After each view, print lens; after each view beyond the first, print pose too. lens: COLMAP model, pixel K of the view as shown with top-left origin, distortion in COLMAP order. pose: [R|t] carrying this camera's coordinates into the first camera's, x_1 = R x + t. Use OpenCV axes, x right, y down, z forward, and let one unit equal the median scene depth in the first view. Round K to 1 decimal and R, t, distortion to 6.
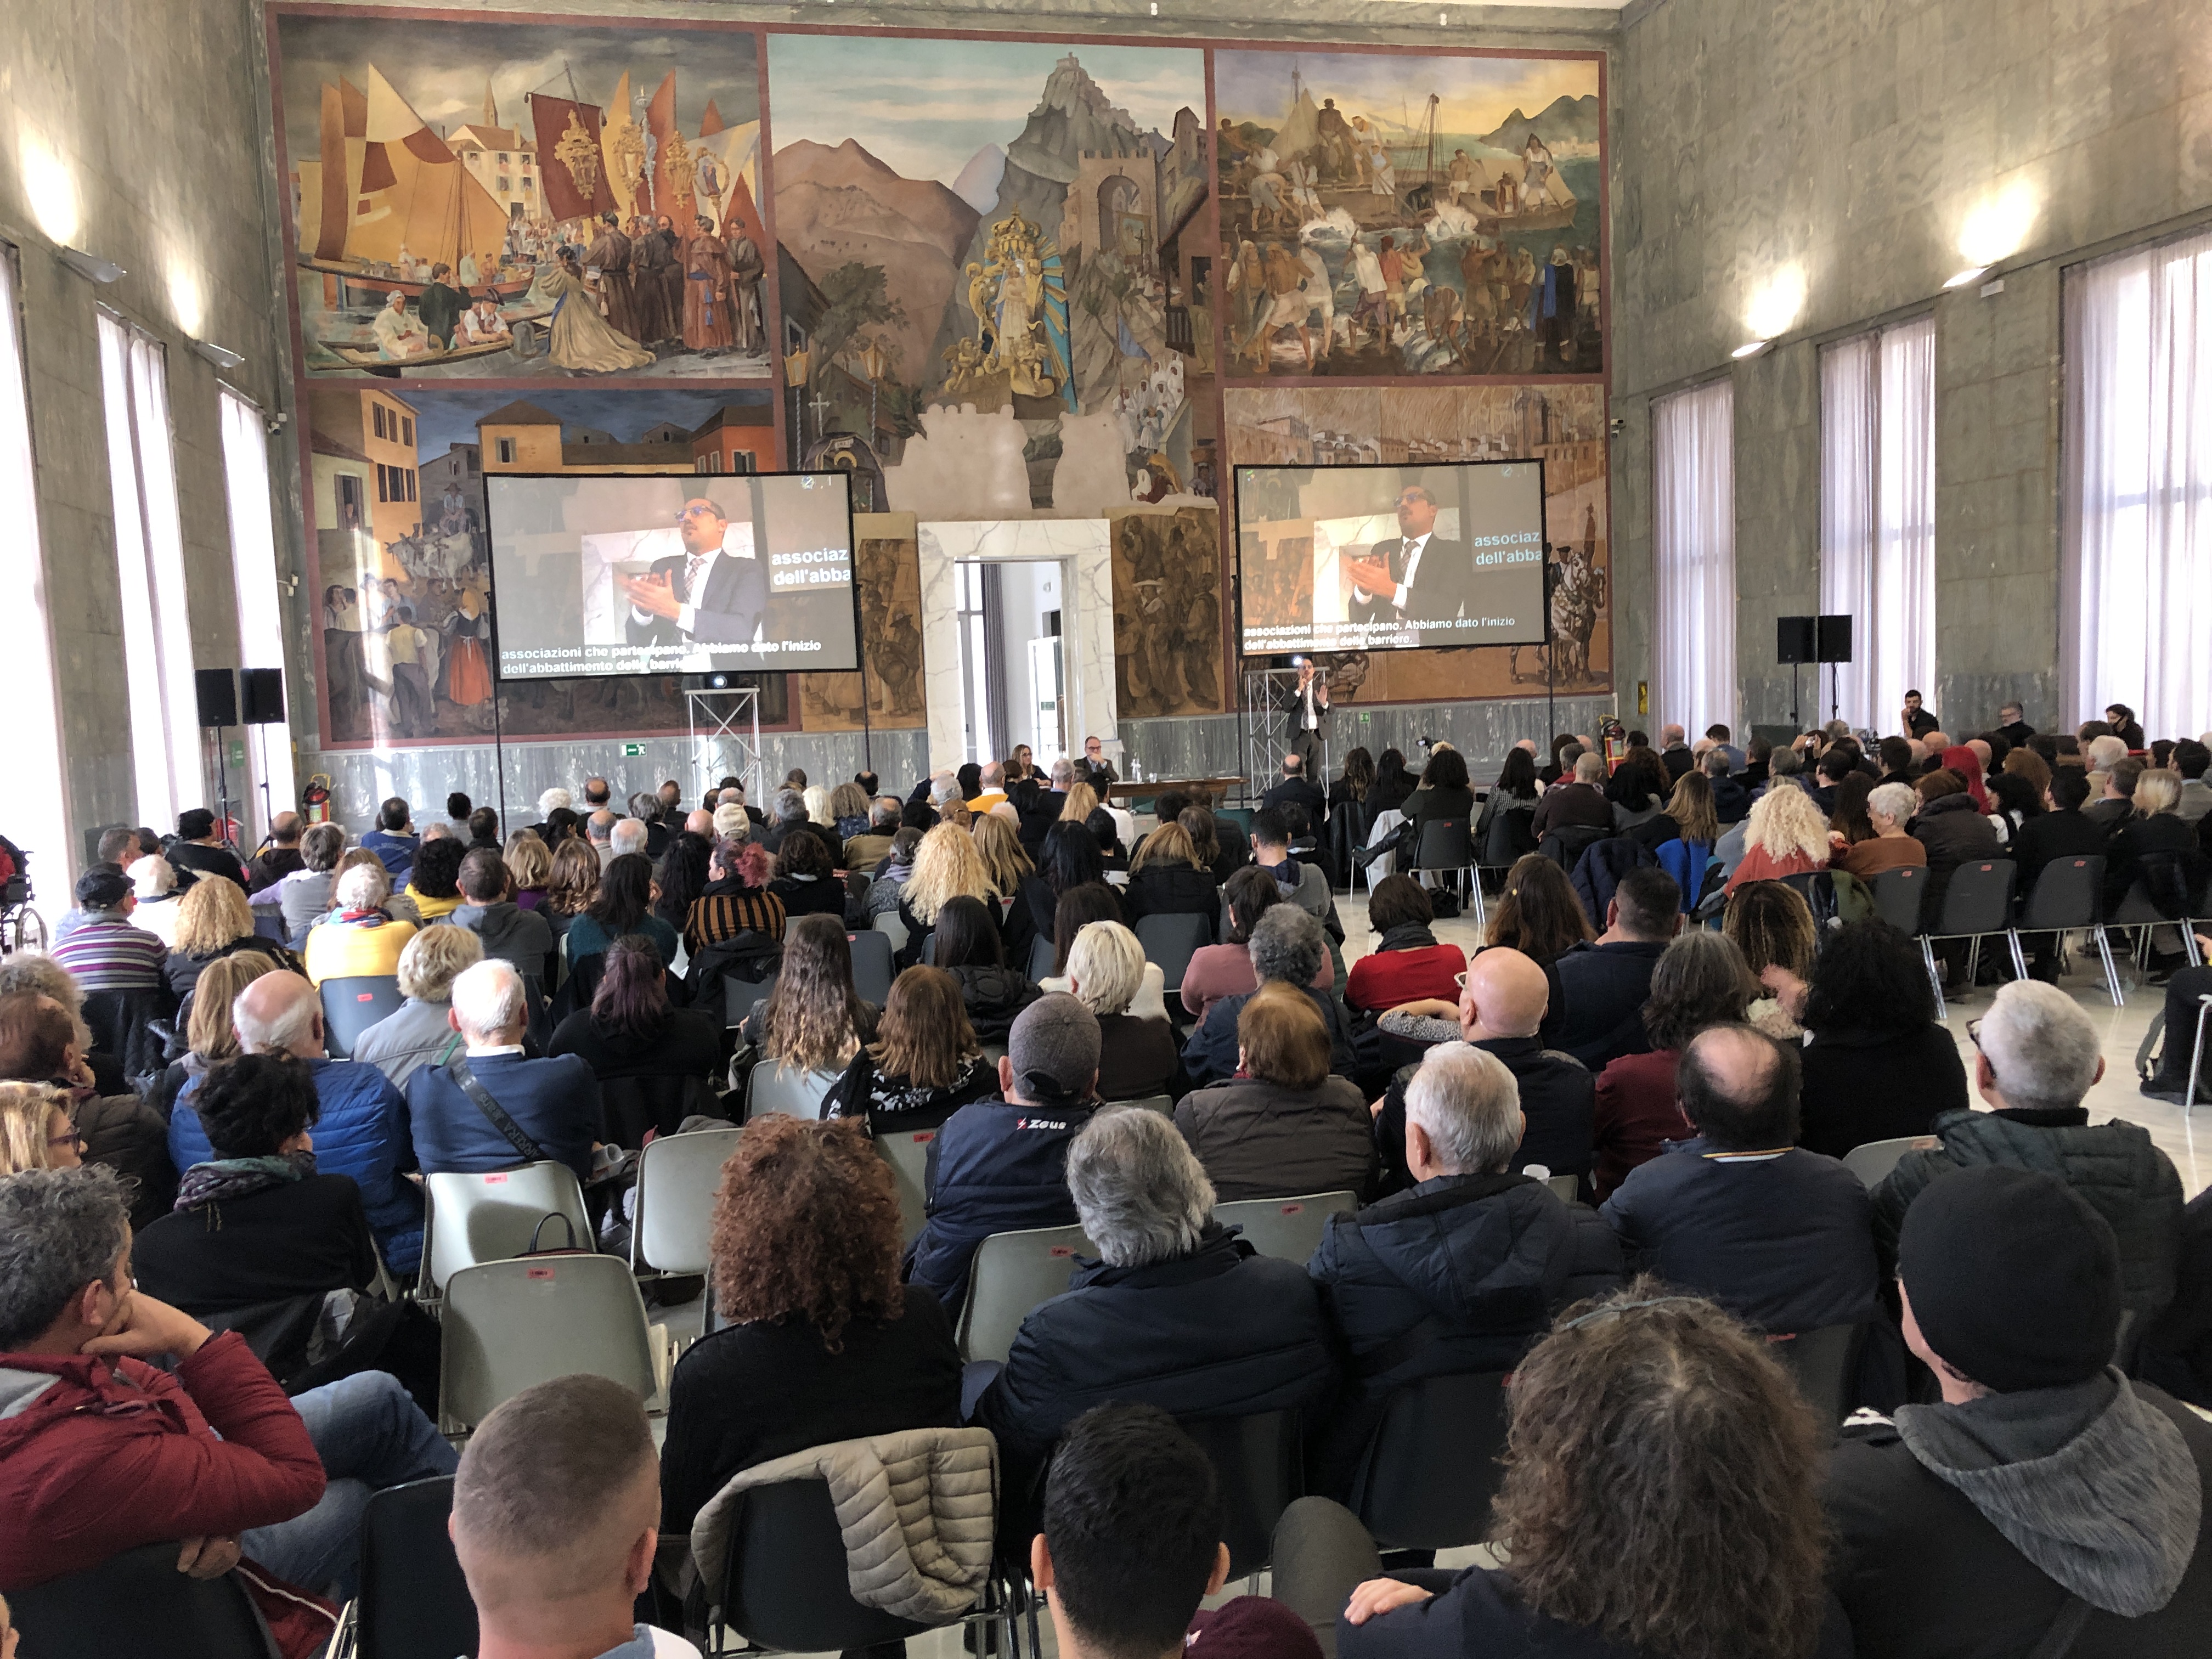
lens RADIAL K [[1807.3, 0, 1093.2], [0, 1807.3, 843.7], [0, 0, 1]] dist [0.028384, -0.017963]
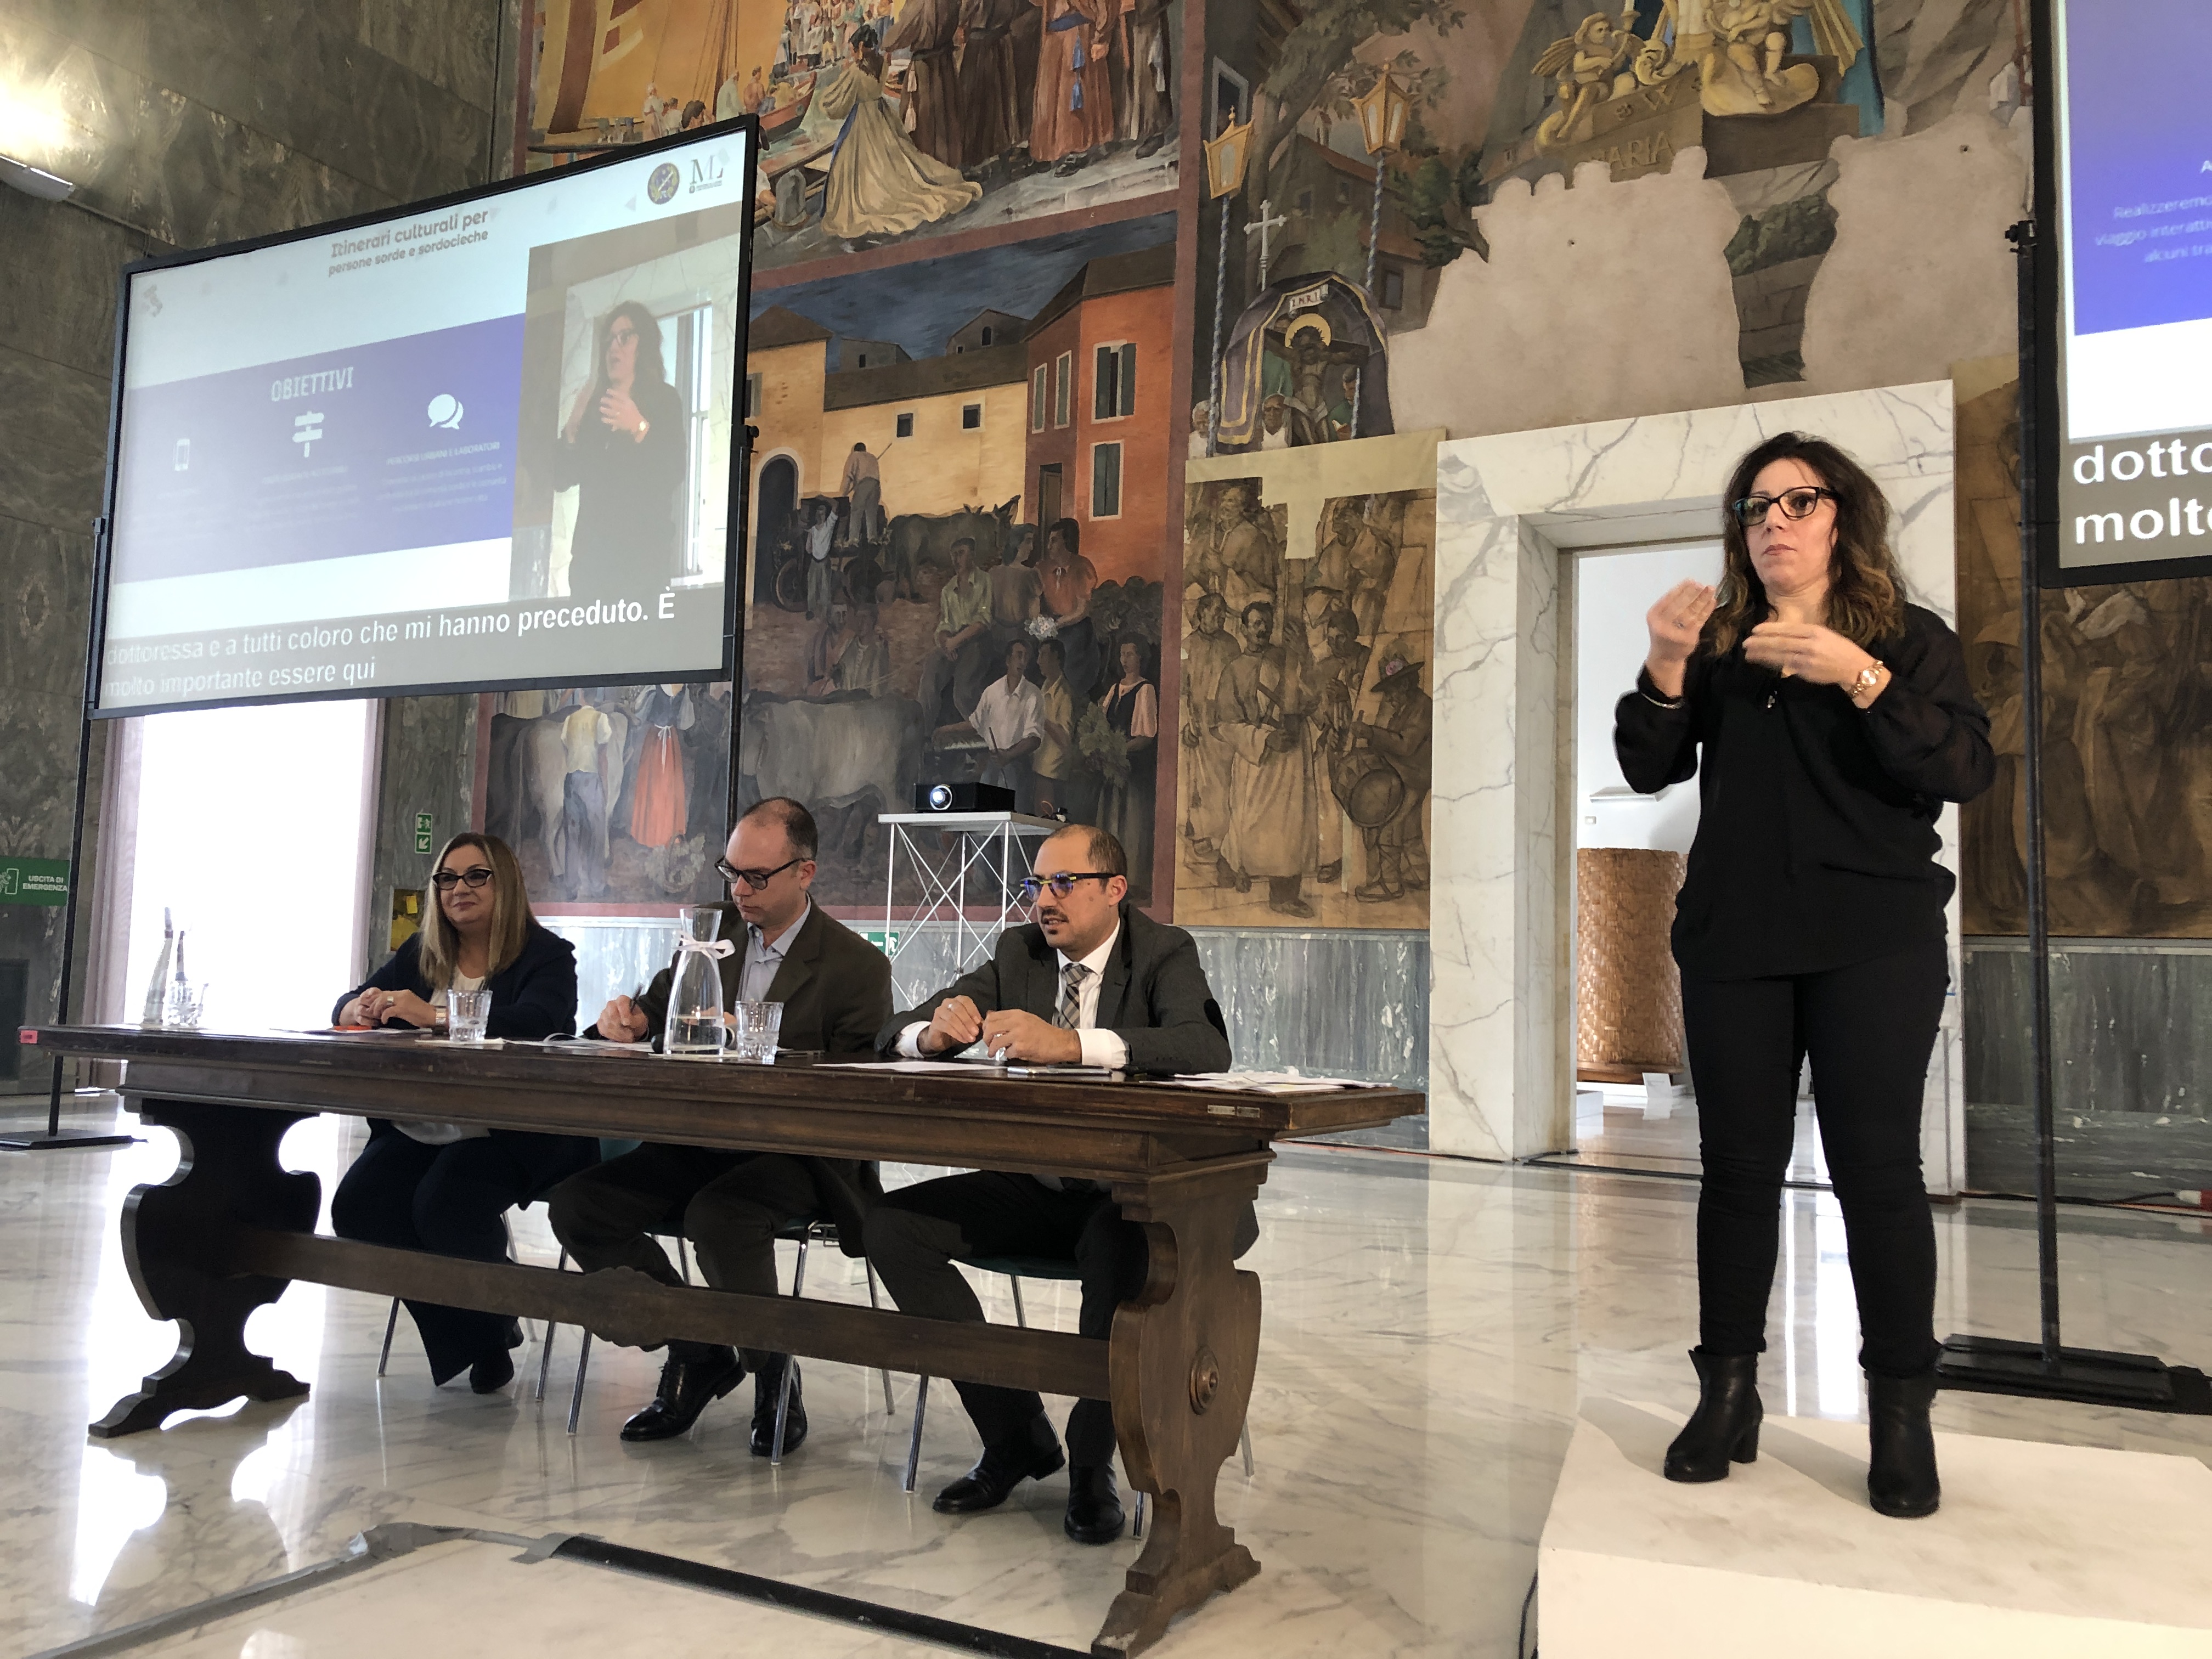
lens RADIAL K [[1807.3, 0, 1100.6], [0, 1807.3, 806.9], [0, 0, 1]] dist [0.028384, -0.017963]
pose [[0.761776, 0.000191, -0.647840, 0.116787], [-0.116386, 0.983771, -0.136564, -0.027505], [0.637300, 0.179430, 0.749435, 0.648125]]
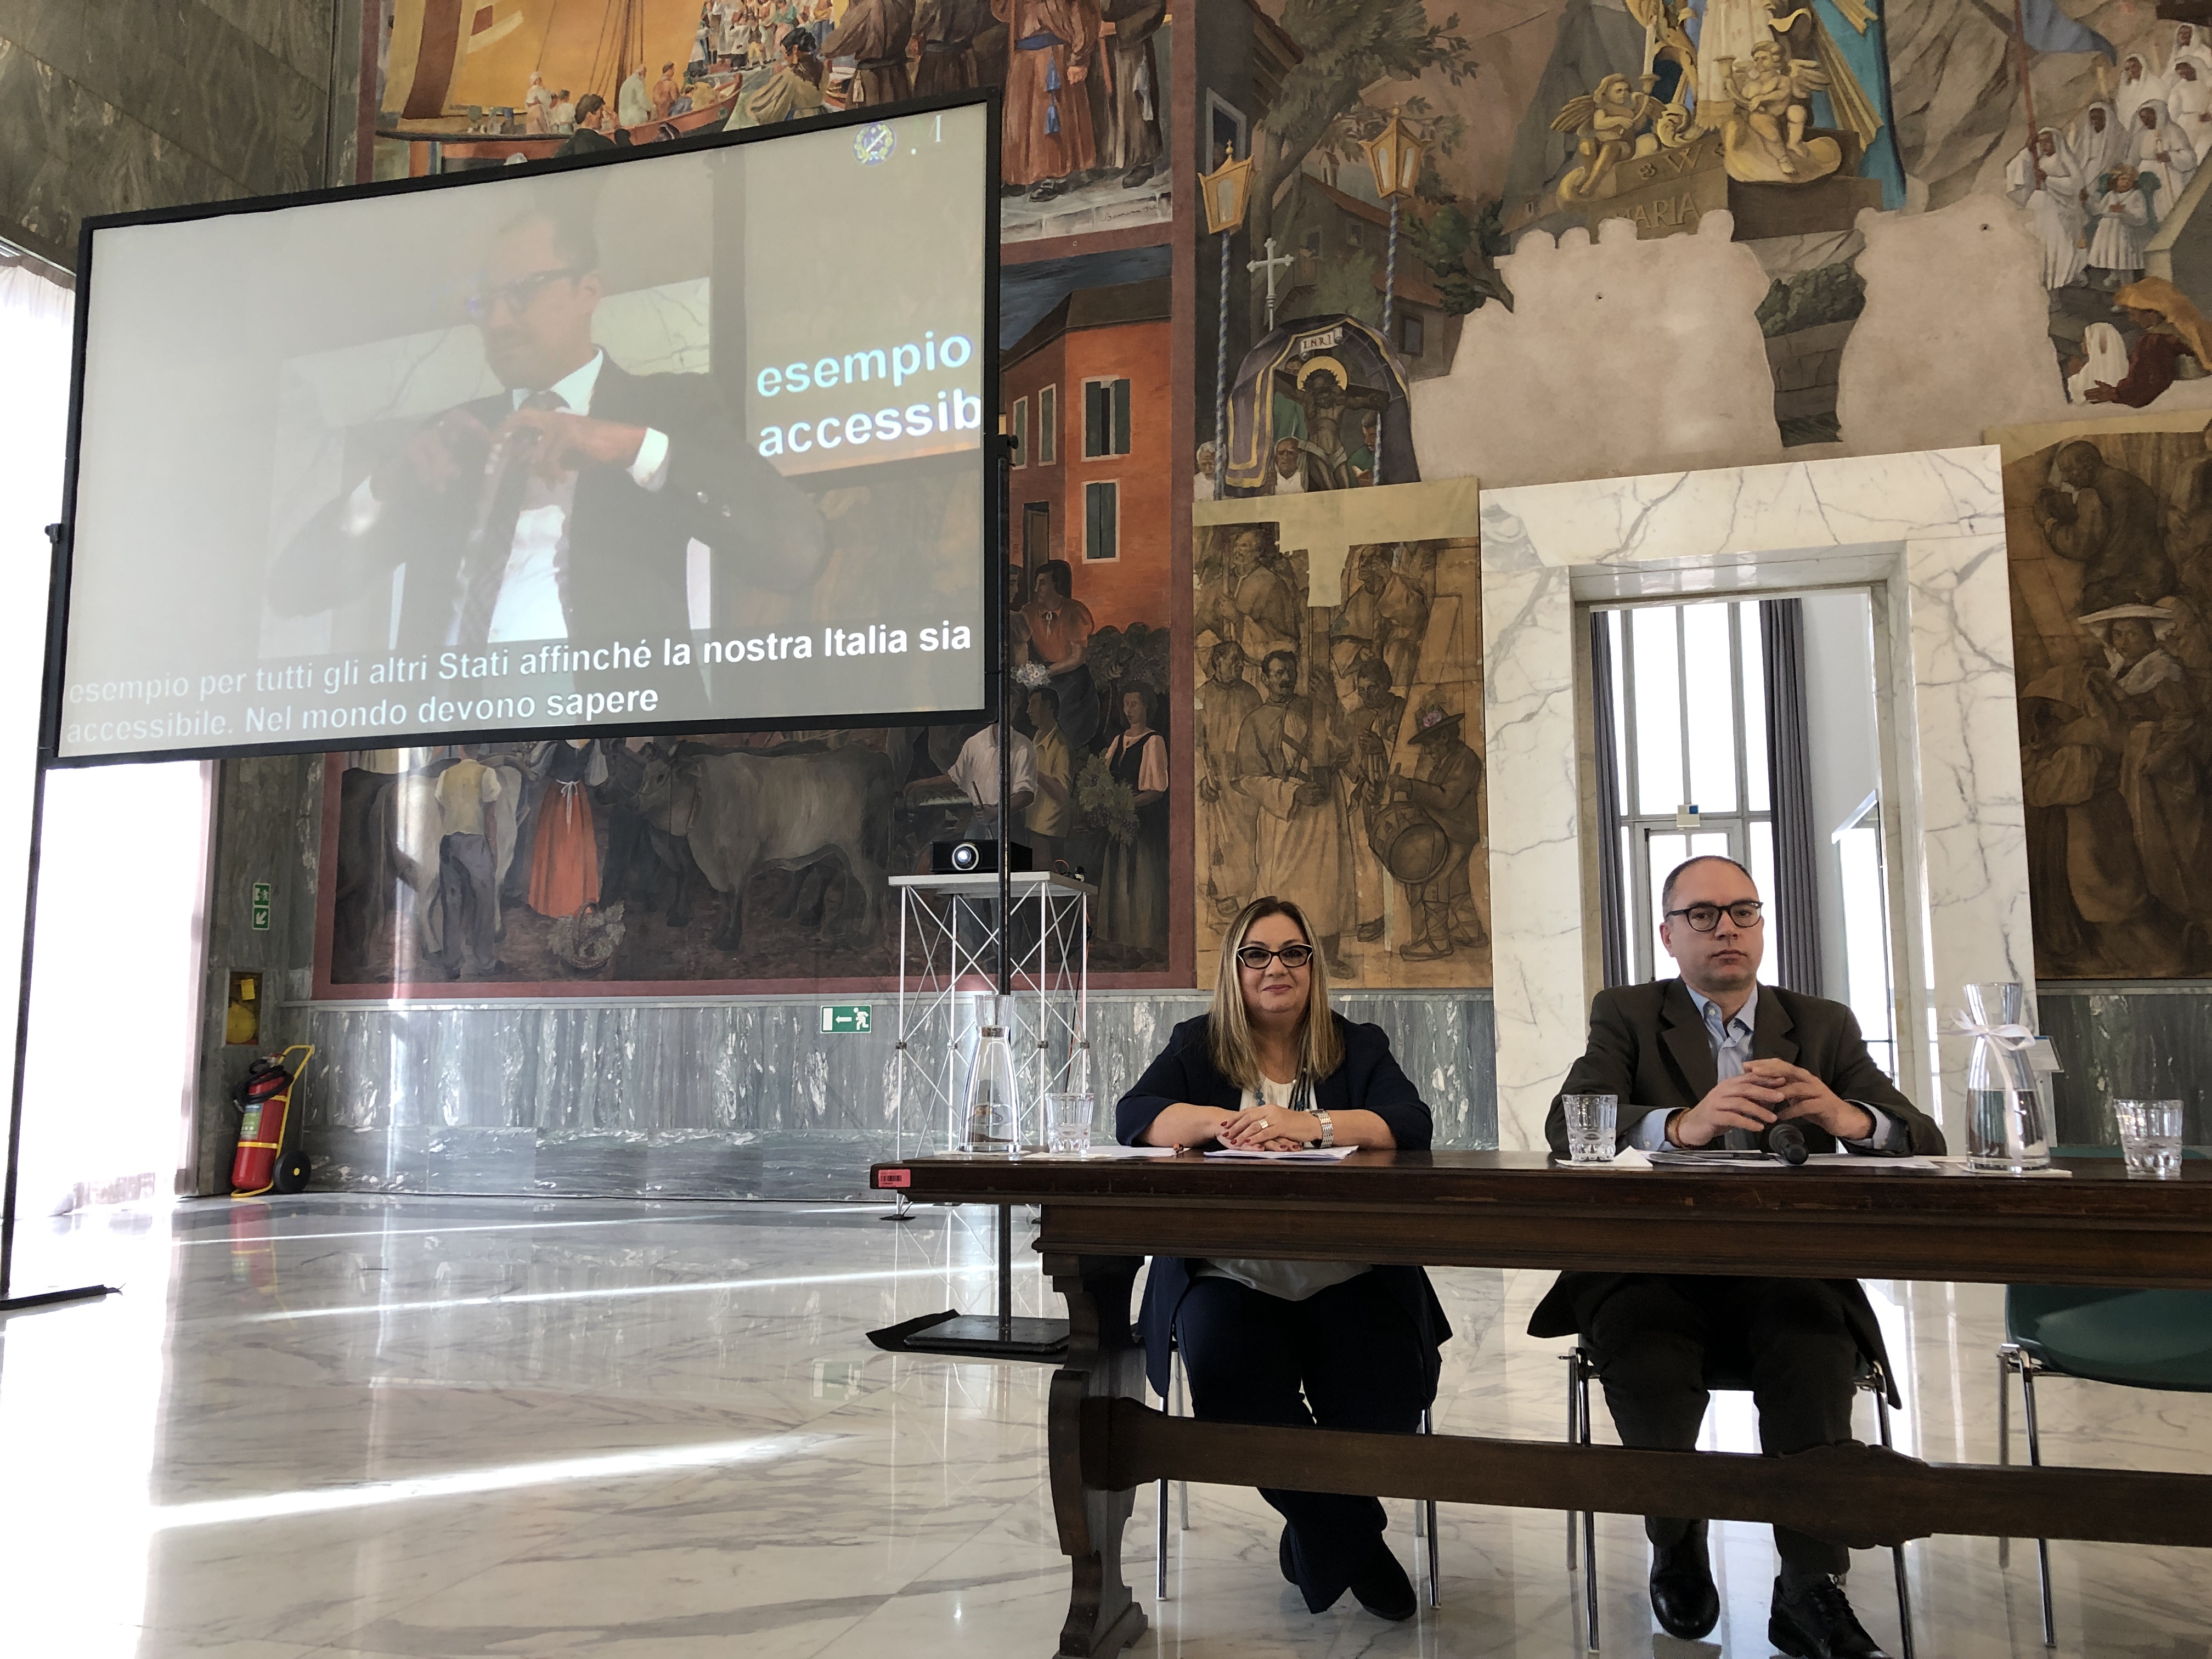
lens RADIAL K [[1807.3, 0, 1112.7], [0, 1807.3, 814.5], [0, 0, 1]] dist [0.028384, -0.017963]
pose [[0.884046, -0.023524, -0.466807, 0.020886], [-0.072555, 0.979720, -0.186777, -0.021624], [0.461734, 0.198988, 0.864410, 0.616625]]
